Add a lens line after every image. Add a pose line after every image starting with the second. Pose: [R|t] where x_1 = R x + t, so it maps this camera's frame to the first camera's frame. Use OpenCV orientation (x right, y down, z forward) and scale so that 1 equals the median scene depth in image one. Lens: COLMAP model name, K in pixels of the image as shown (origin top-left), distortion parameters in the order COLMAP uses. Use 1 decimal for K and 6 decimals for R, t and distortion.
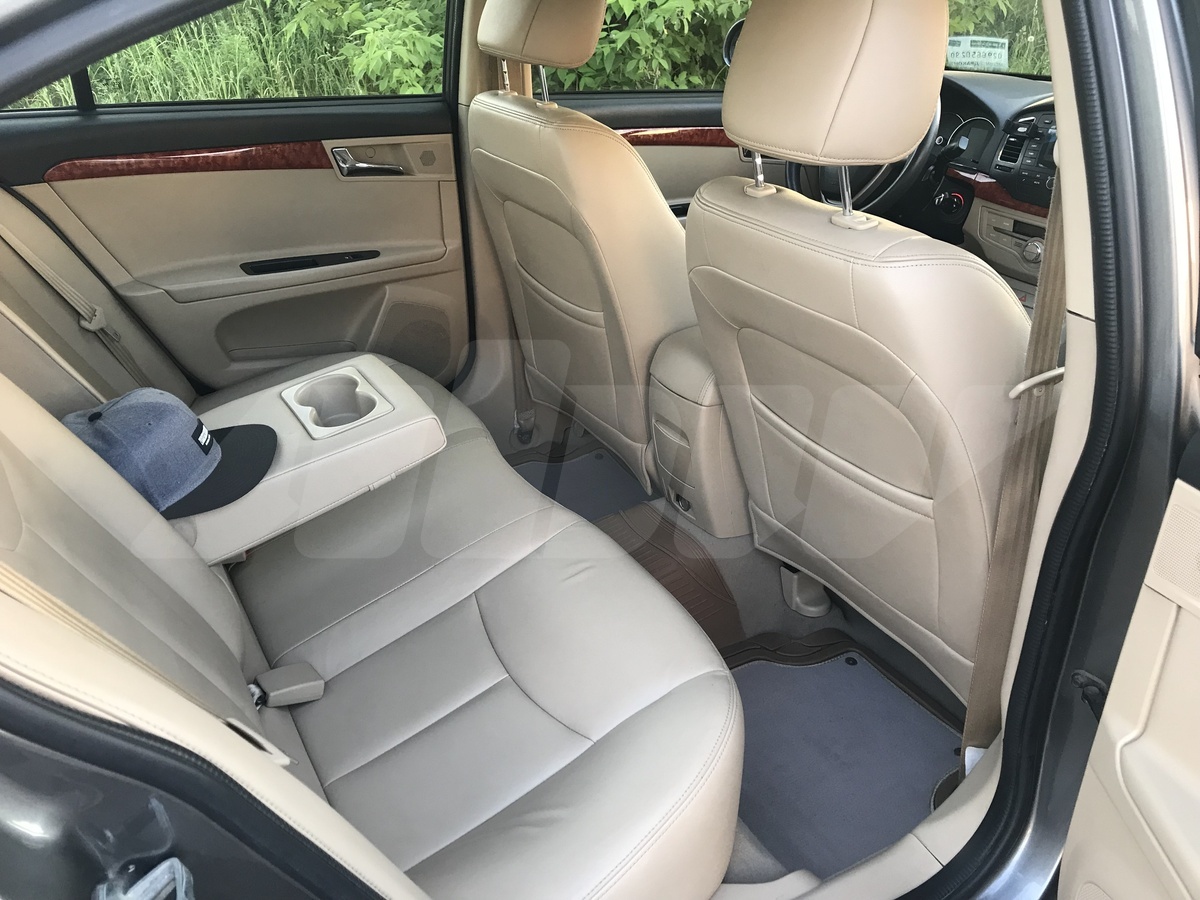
lens RADIAL K [[959.9, 0, 592.2], [0, 959.9, 447.9], [0, 0, 1]] dist [0.067799, -0.106903]
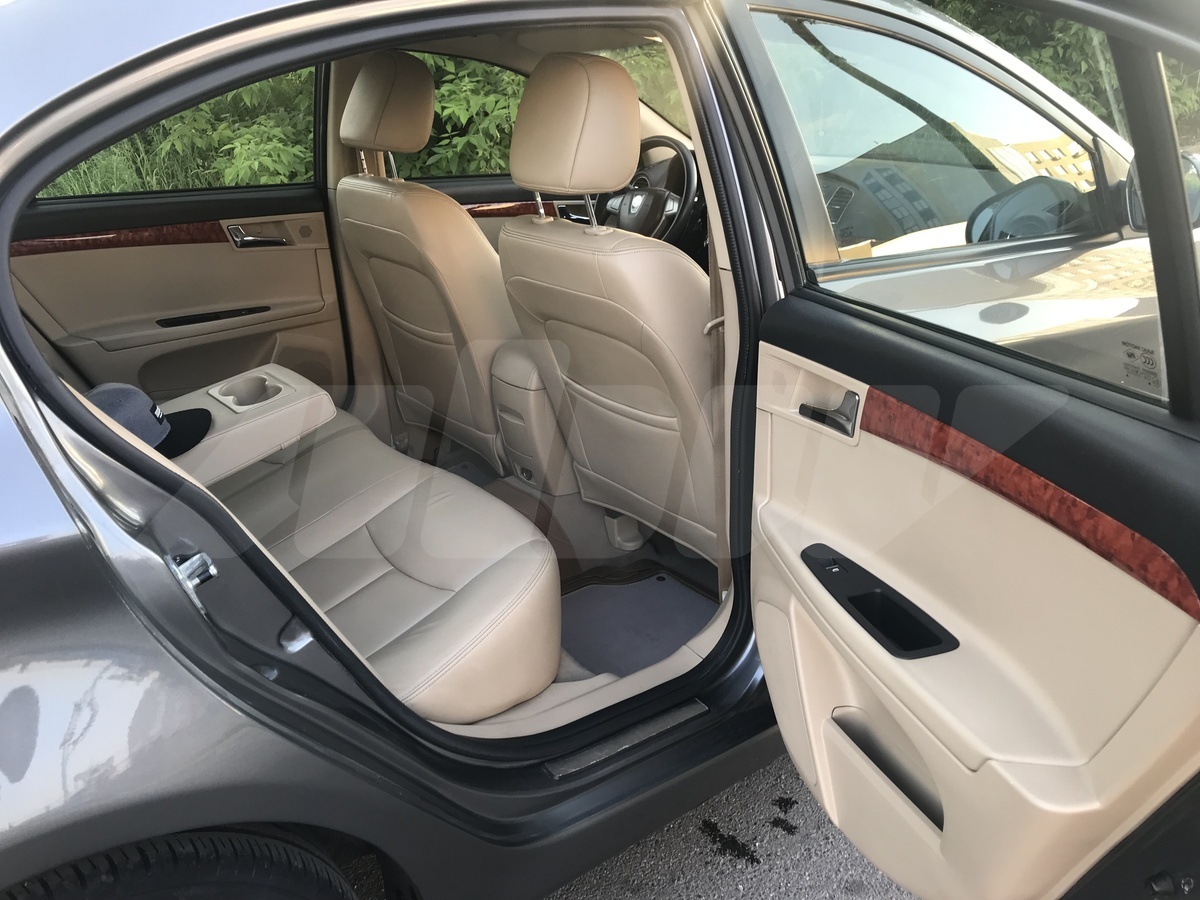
lens RADIAL K [[959.9, 0, 592.2], [0, 959.9, 447.9], [0, 0, 1]] dist [0.067799, -0.106903]
pose [[0.989336, -0.079812, 0.121841, 0.027587], [0.091979, 0.990954, -0.097728, 0.159285], [-0.112939, 0.107893, 0.987727, -0.297528]]
